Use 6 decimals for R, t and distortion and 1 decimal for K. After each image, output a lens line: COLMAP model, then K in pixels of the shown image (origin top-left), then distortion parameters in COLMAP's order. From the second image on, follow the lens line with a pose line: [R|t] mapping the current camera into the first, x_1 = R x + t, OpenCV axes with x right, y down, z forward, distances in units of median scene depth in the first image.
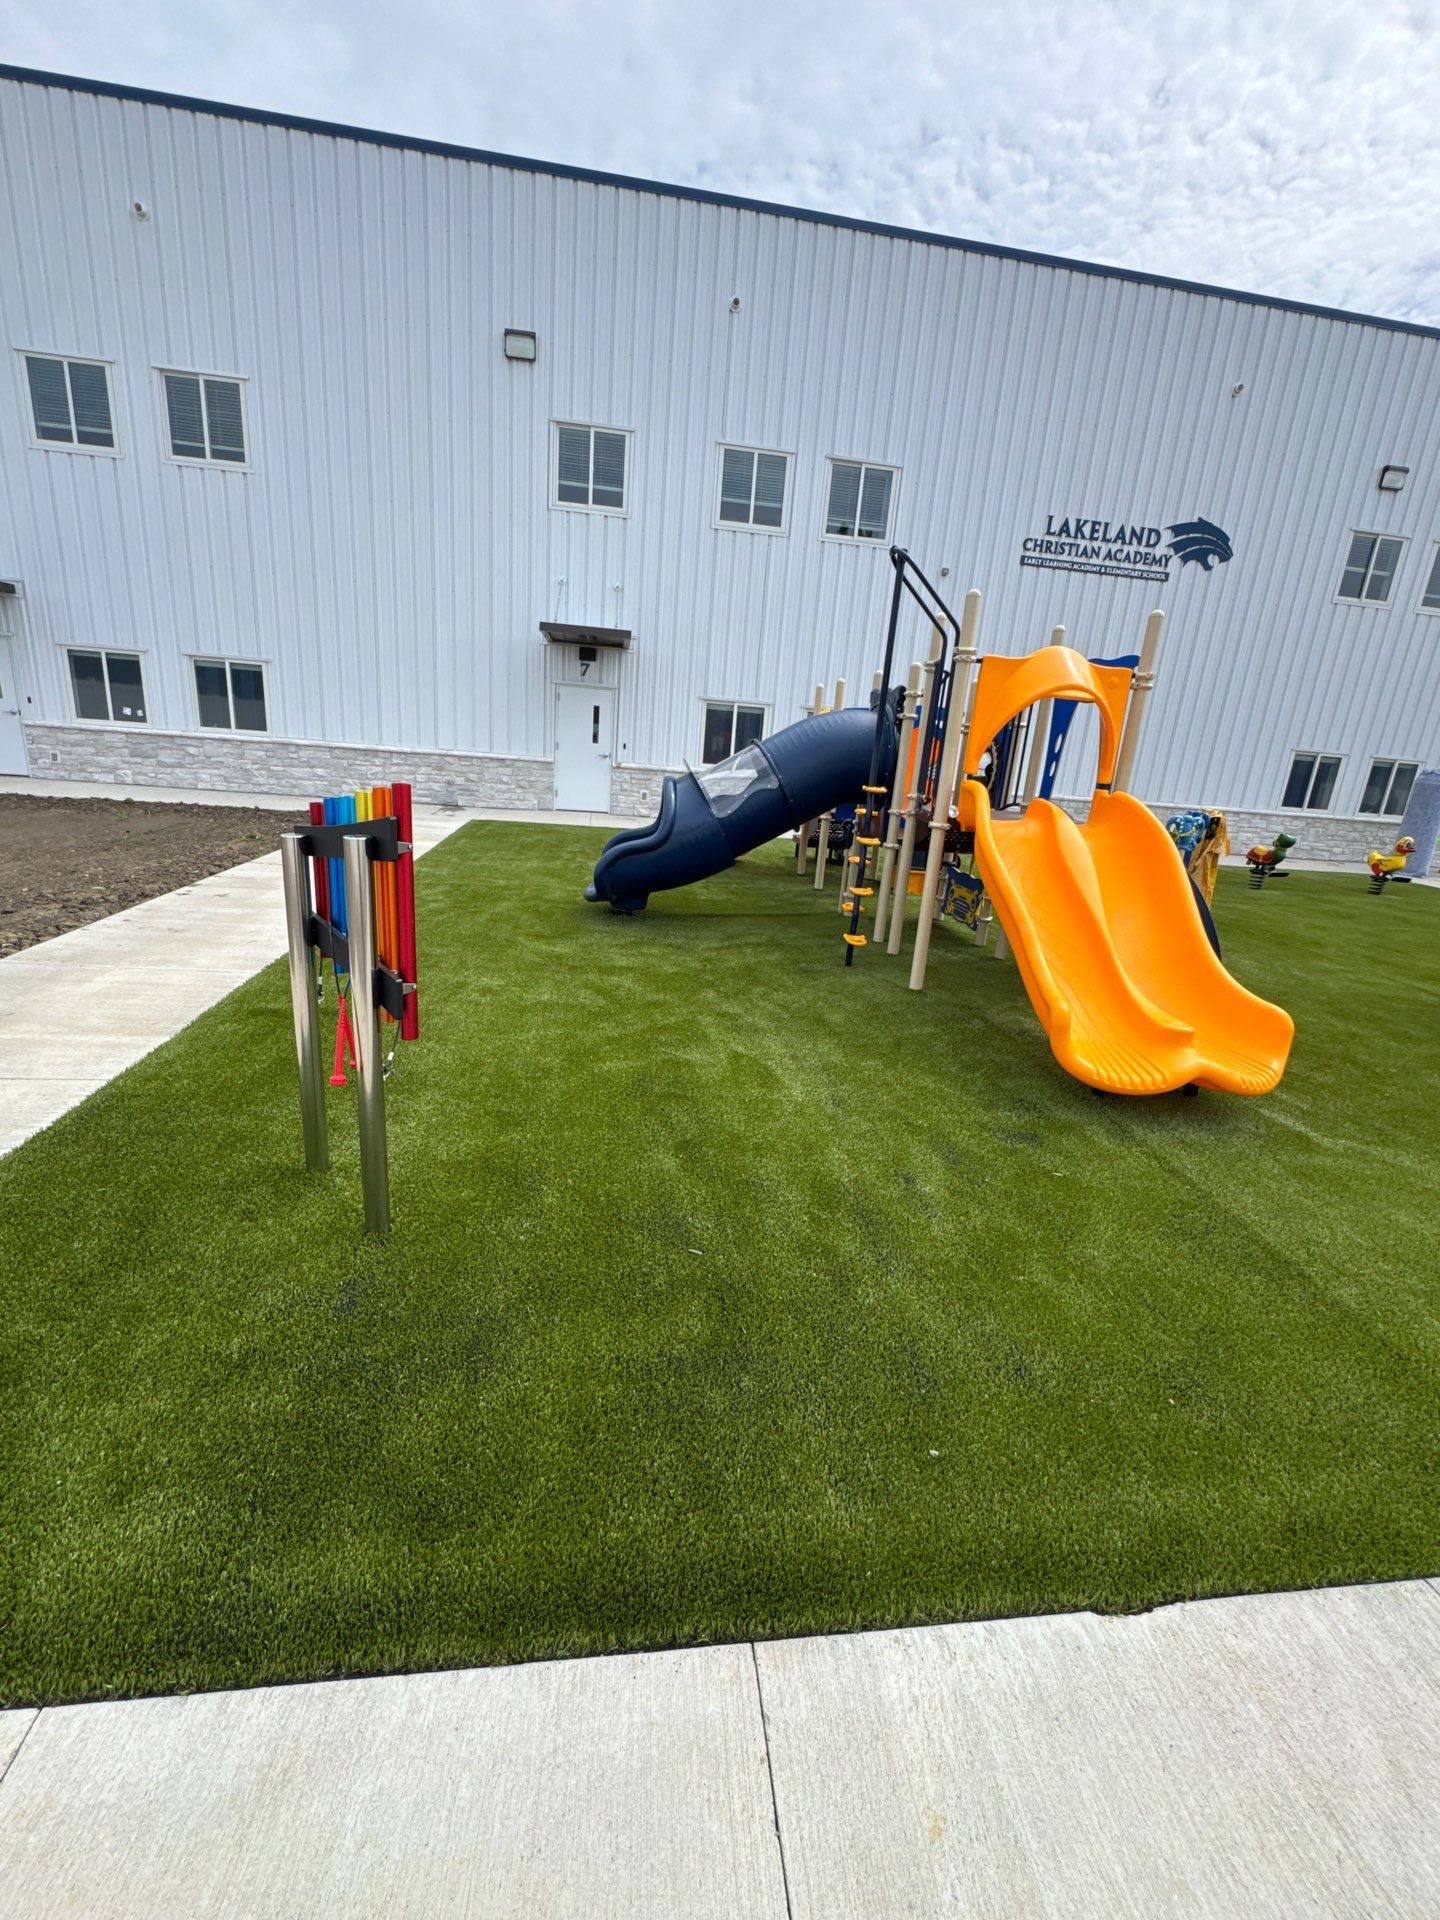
lens RADIAL K [[789.9, 0, 722.2], [0, 789.9, 954.9], [0, 0, 1]] dist [-0.000474, -0.000052]
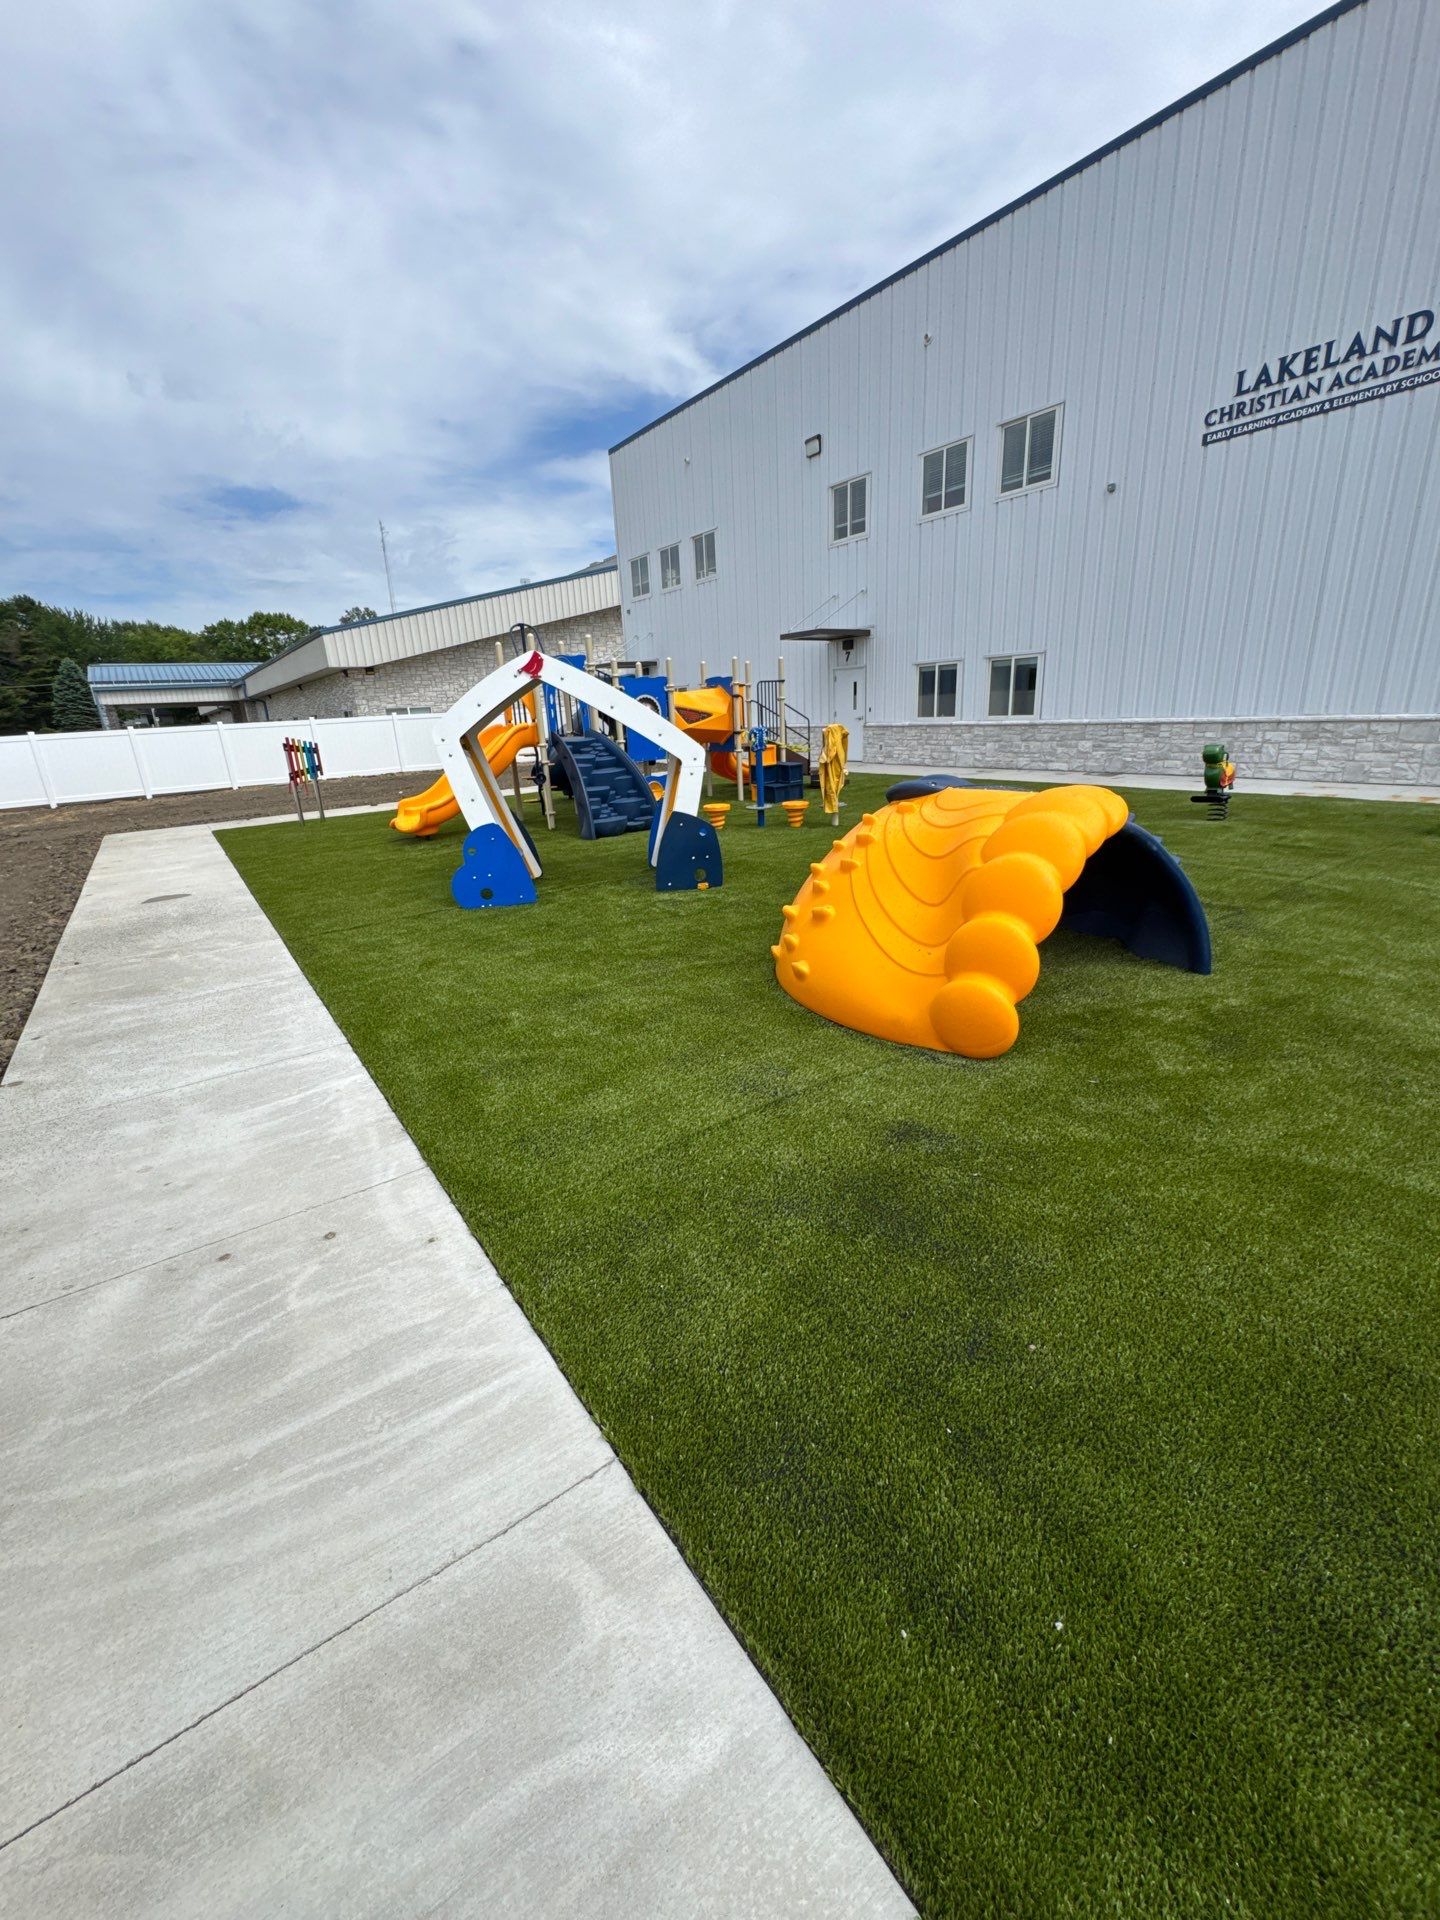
lens RADIAL K [[789.9, 0, 741.8], [0, 789.9, 976.0], [0, 0, 1]] dist [-0.000474, -0.000052]
pose [[0.461234, 0.194136, -0.865780, 1.538690], [-0.153226, 0.978537, 0.137790, 0.044435], [0.873948, 0.069107, 0.481081, 0.287118]]
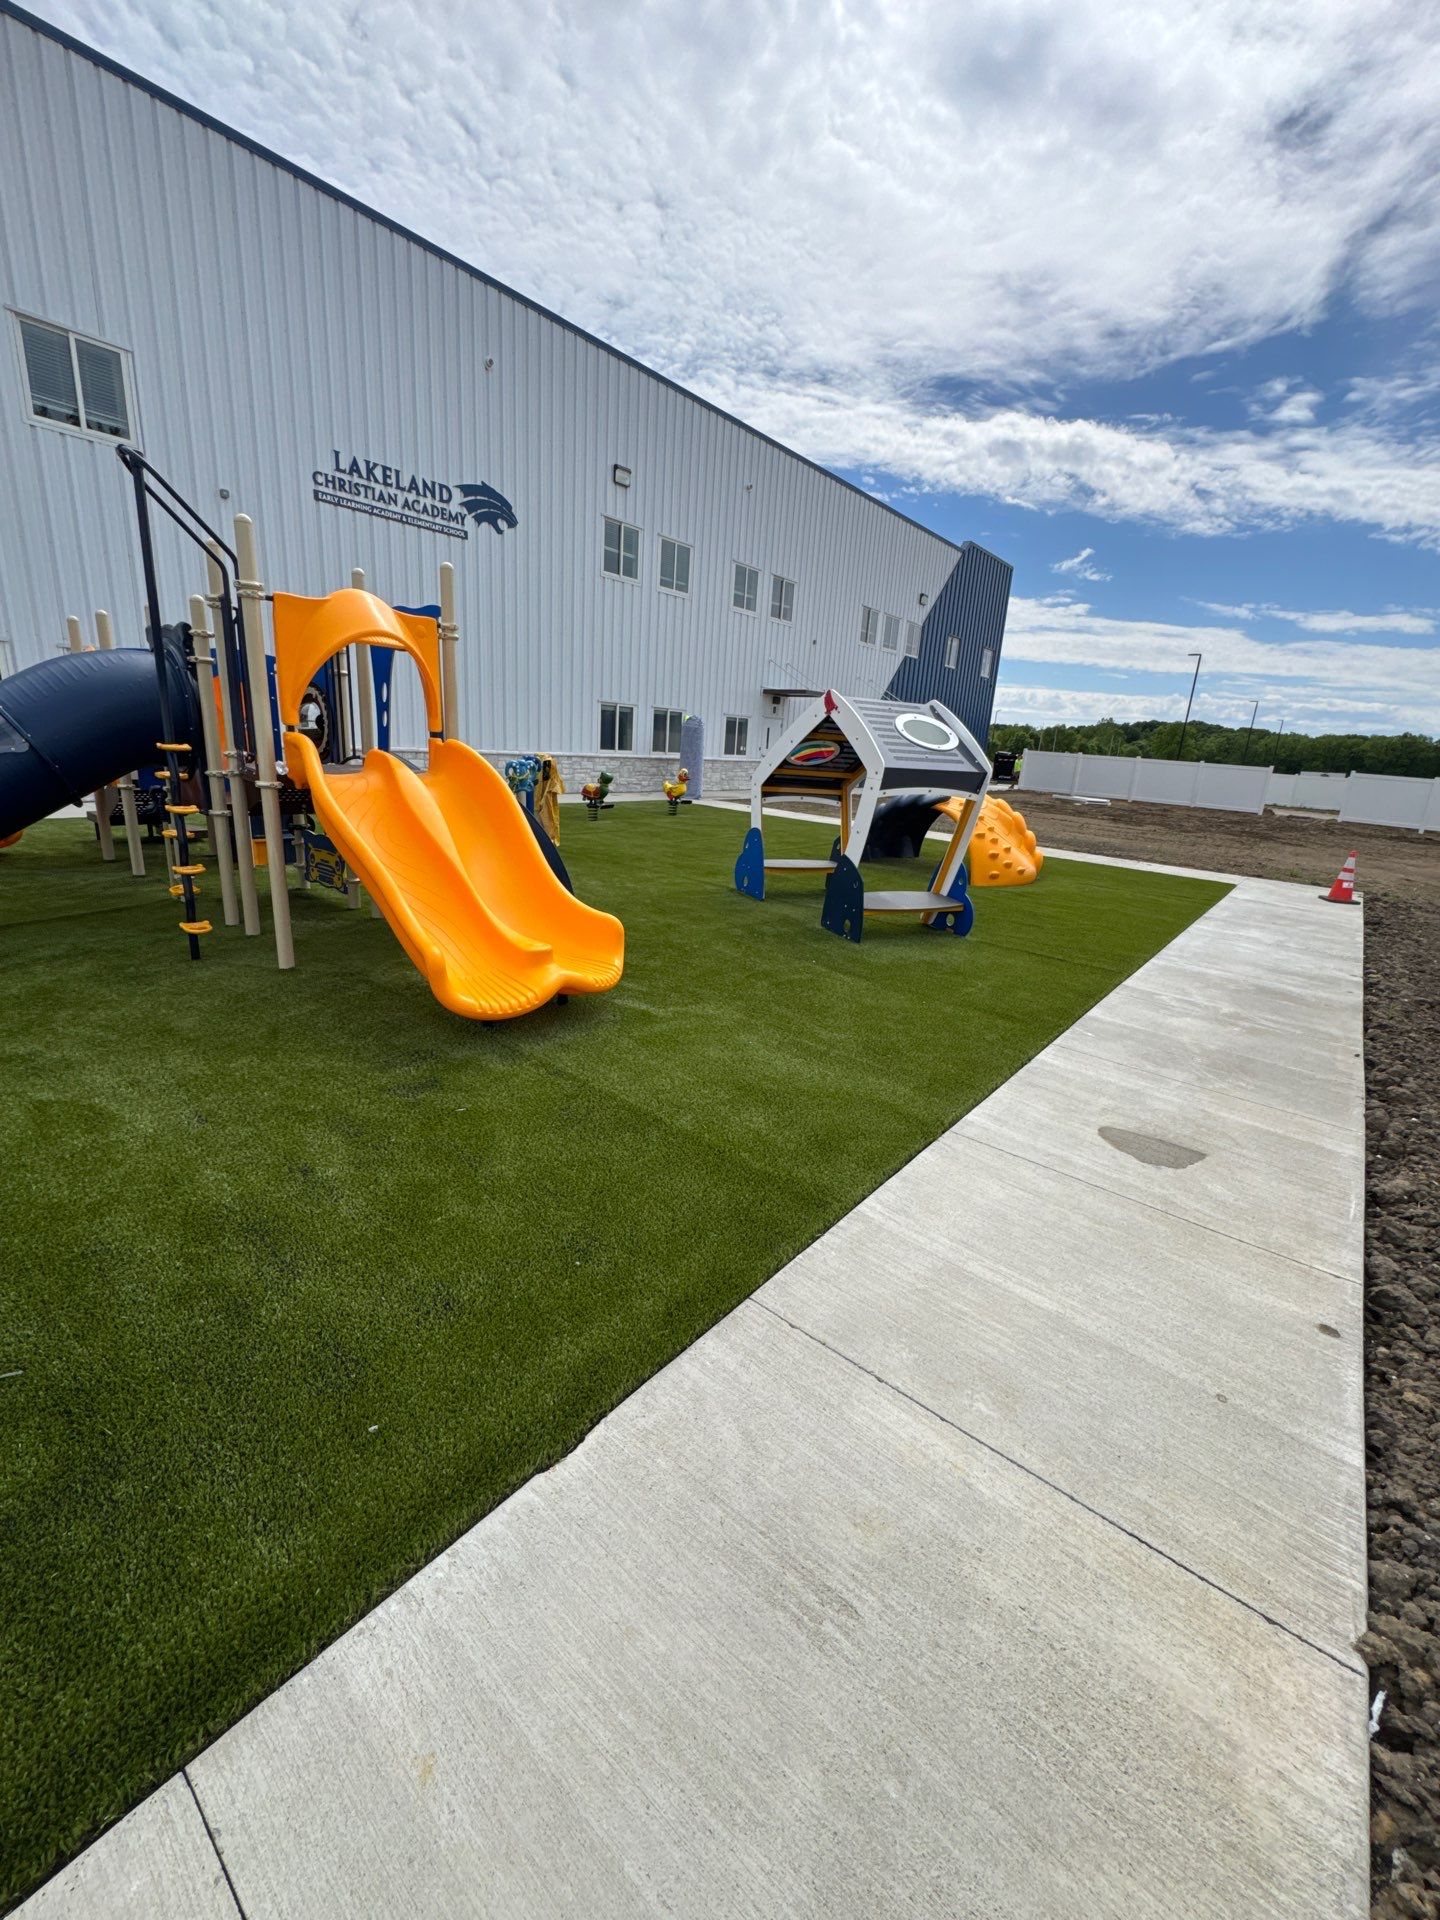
lens RADIAL K [[789.9, 0, 728.8], [0, 789.9, 950.2], [0, 0, 1]] dist [-0.000474, -0.000052]
pose [[0.724570, -0.209801, 0.656492, 0.013063], [0.176969, 0.977239, 0.116985, 0.004128], [-0.666093, 0.031415, 0.745207, -0.005023]]
